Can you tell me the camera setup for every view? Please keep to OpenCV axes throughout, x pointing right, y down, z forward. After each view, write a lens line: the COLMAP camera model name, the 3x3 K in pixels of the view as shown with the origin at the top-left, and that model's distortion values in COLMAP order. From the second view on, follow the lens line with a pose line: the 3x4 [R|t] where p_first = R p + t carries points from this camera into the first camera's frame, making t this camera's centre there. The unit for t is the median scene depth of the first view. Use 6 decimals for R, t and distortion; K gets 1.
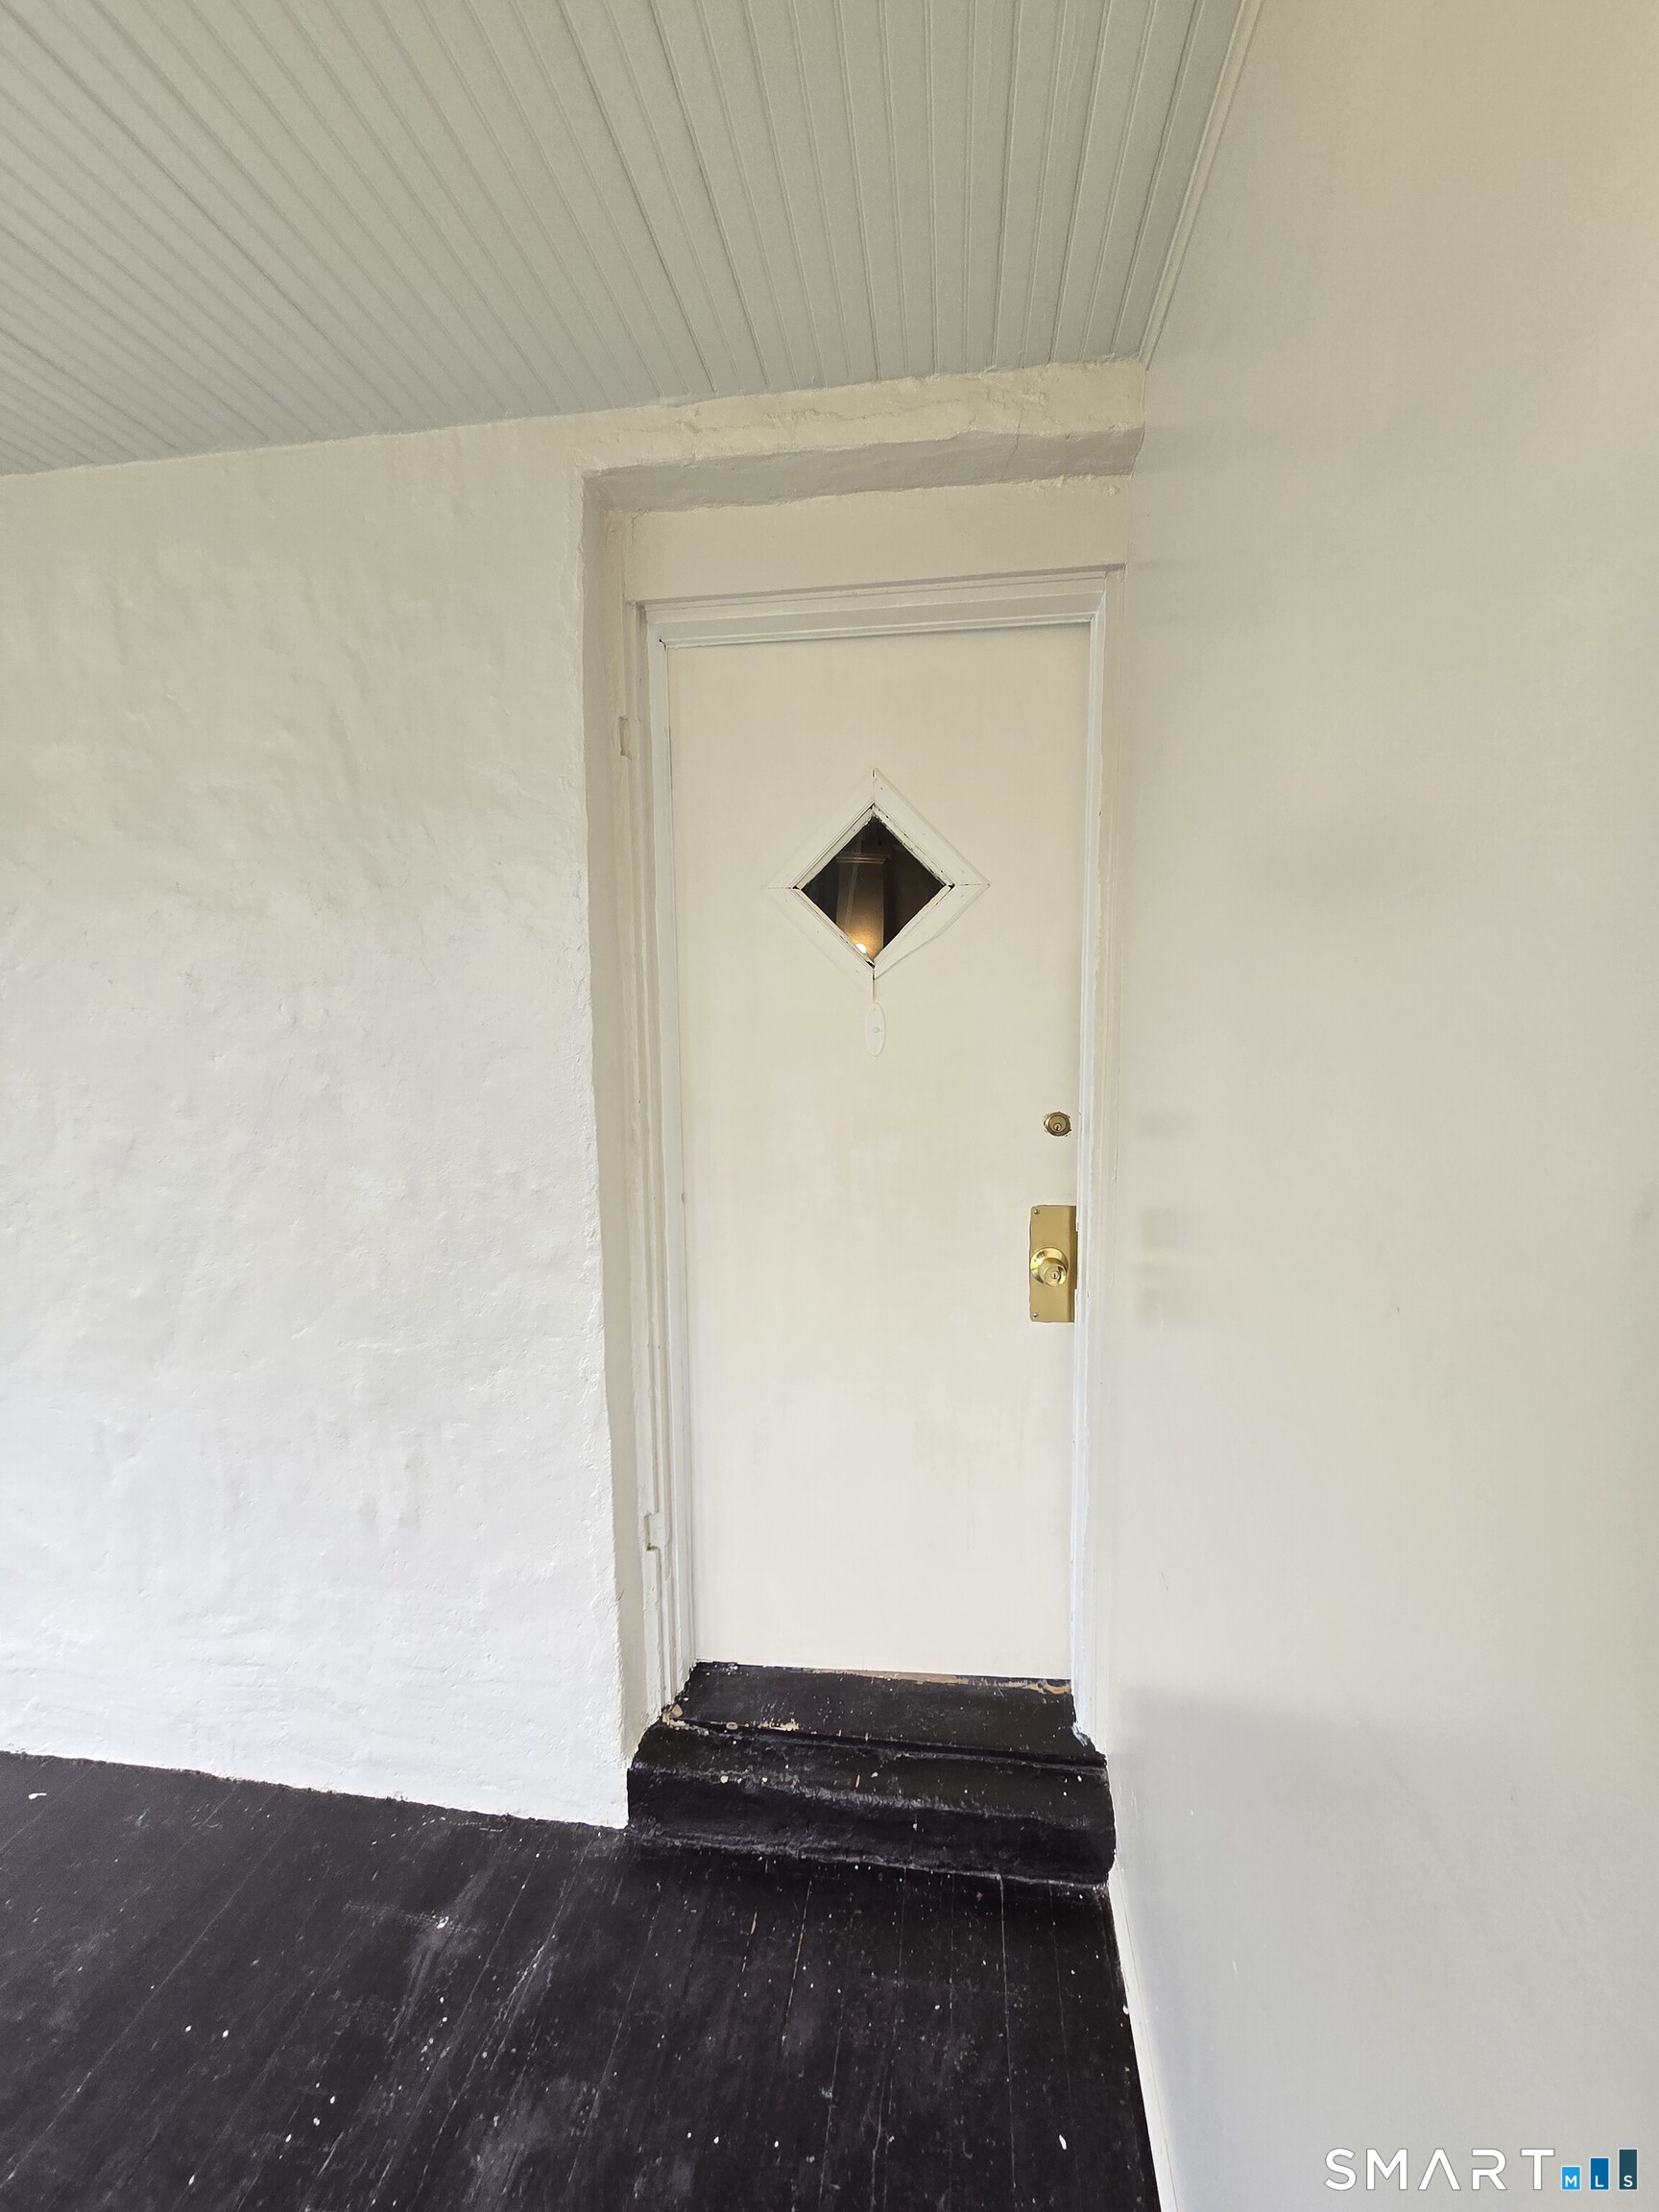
lens RADIAL K [[900.0, 0, 829.4], [0, 900.0, 1102.8], [0, 0, 1]] dist [-0.003420, 0.000874]
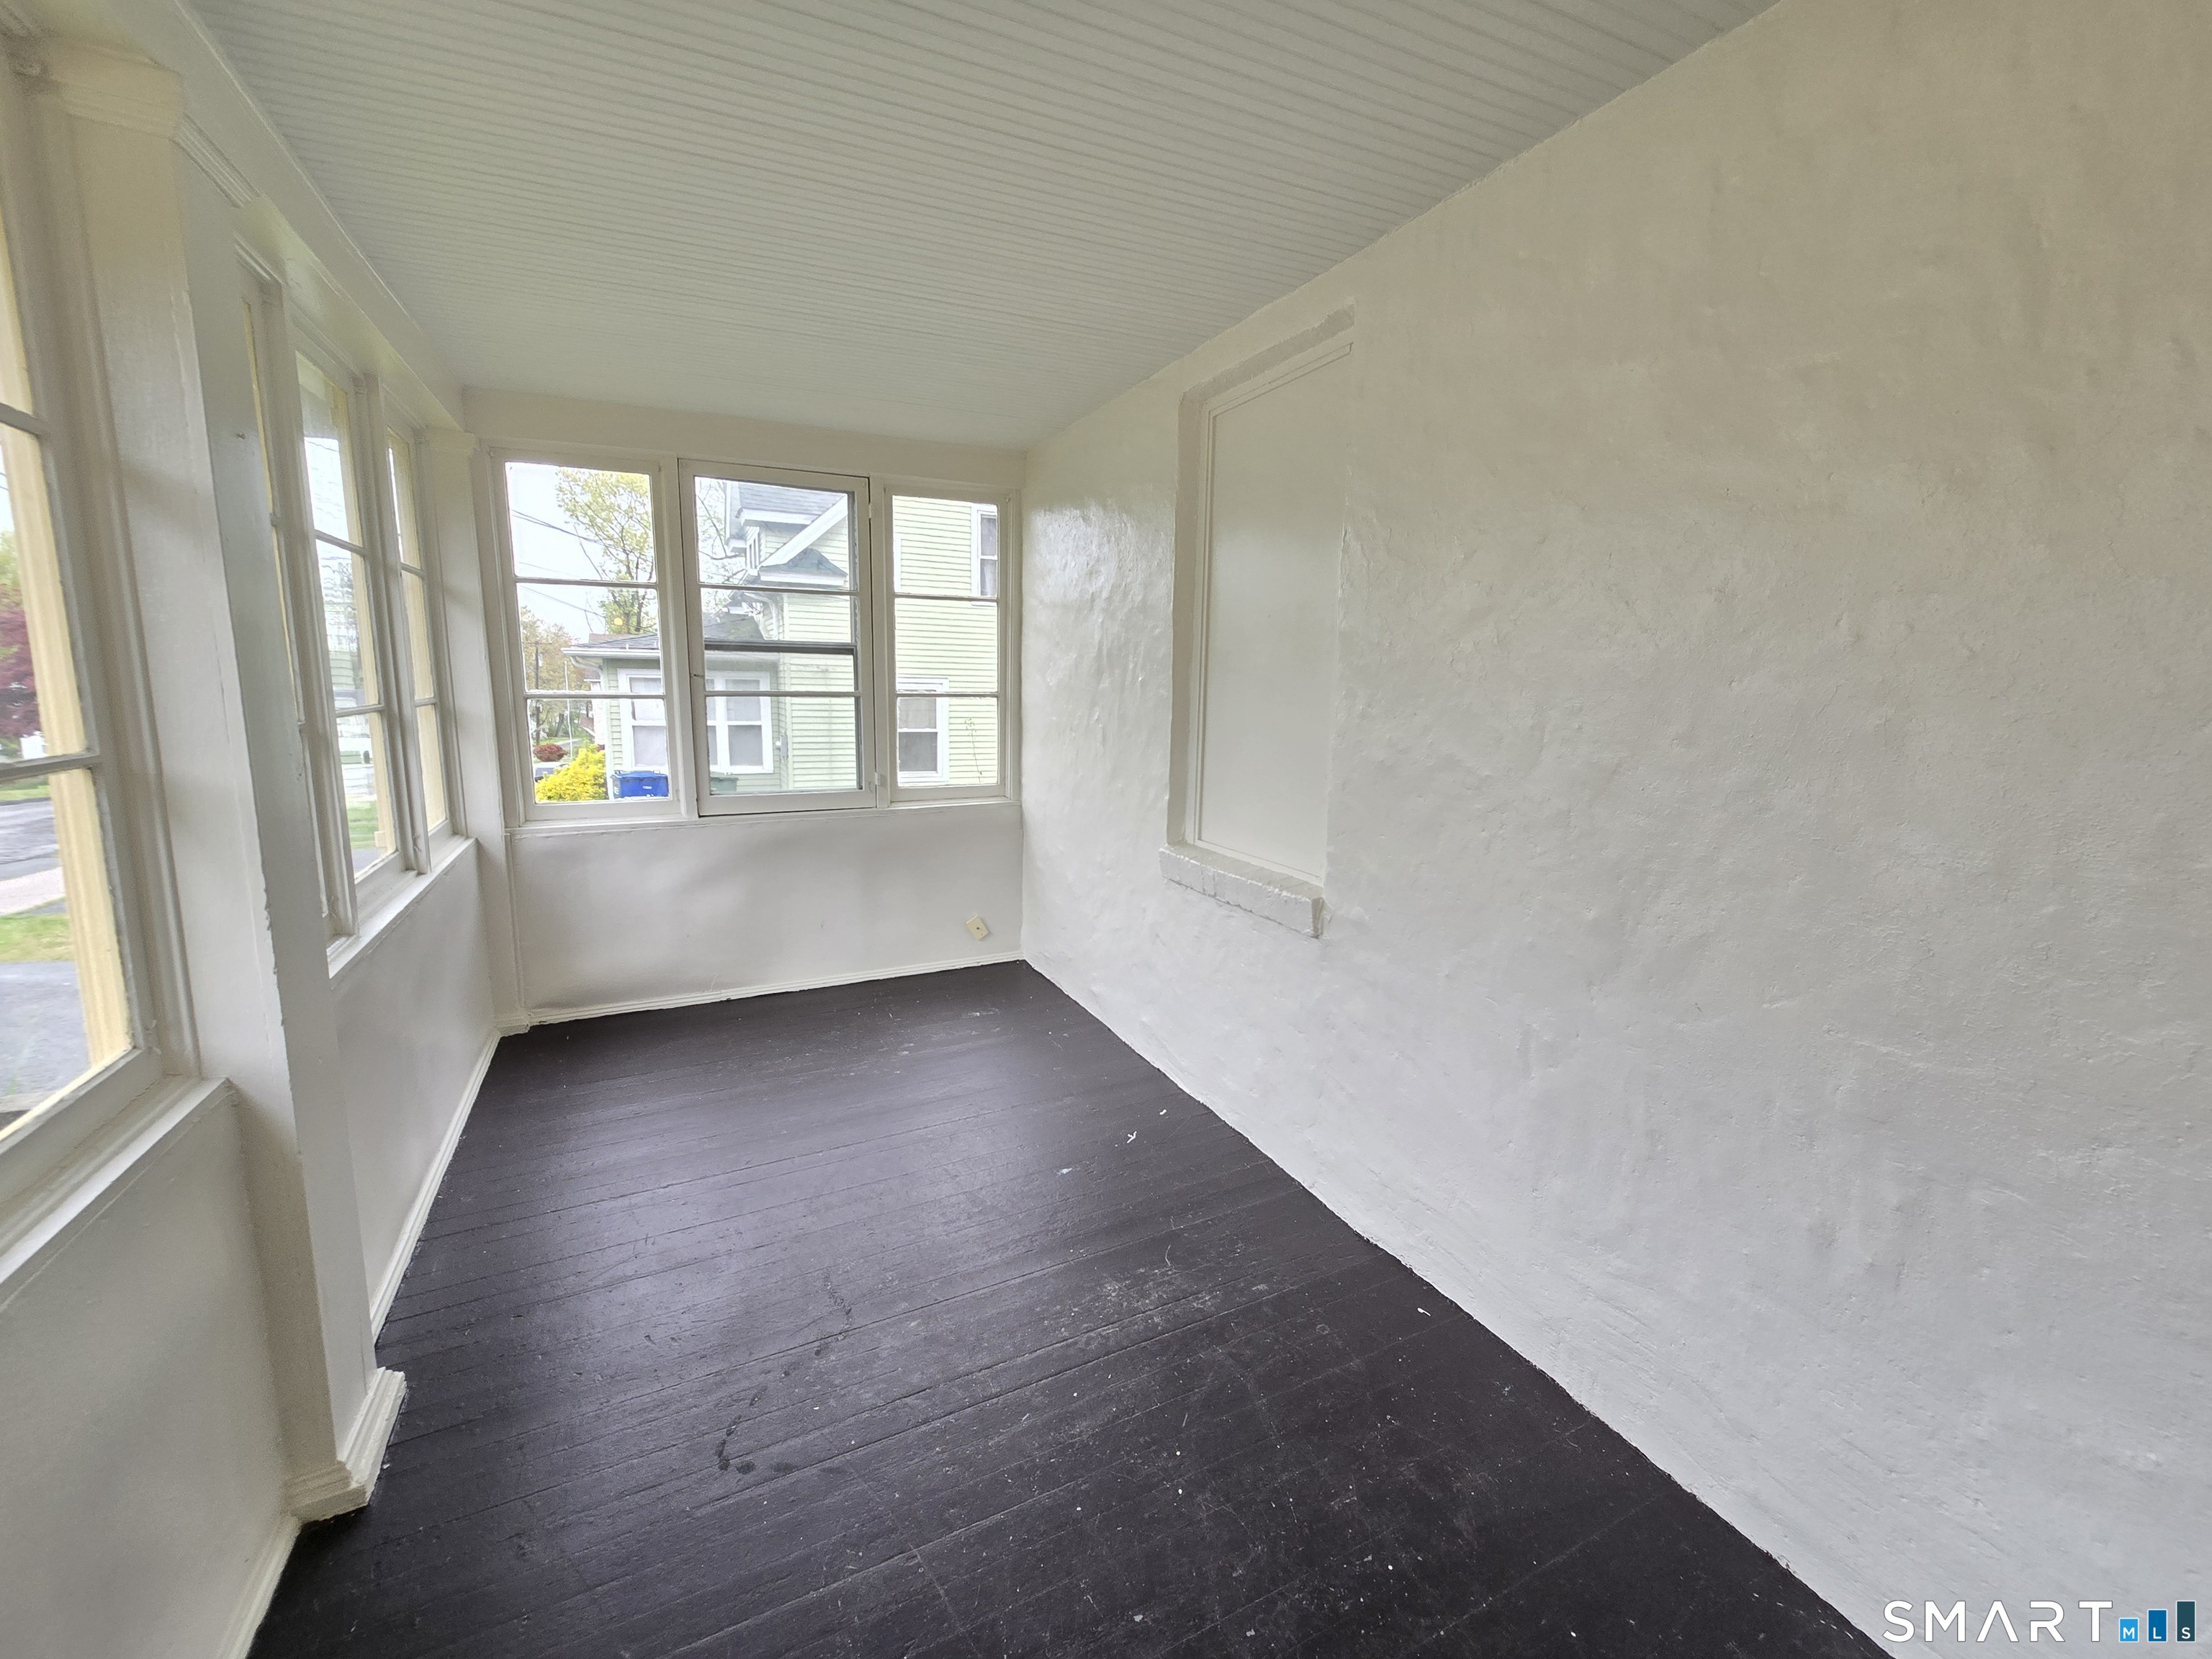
lens RADIAL K [[900.0, 0, 1112.2], [0, 900.0, 822.9], [0, 0, 1]] dist [-0.003420, 0.000874]
pose [[0.568858, 0.151730, -0.808319, -0.276988], [-0.104946, 0.988192, 0.111638, 0.052754], [0.815713, 0.021324, 0.578064, -0.031608]]
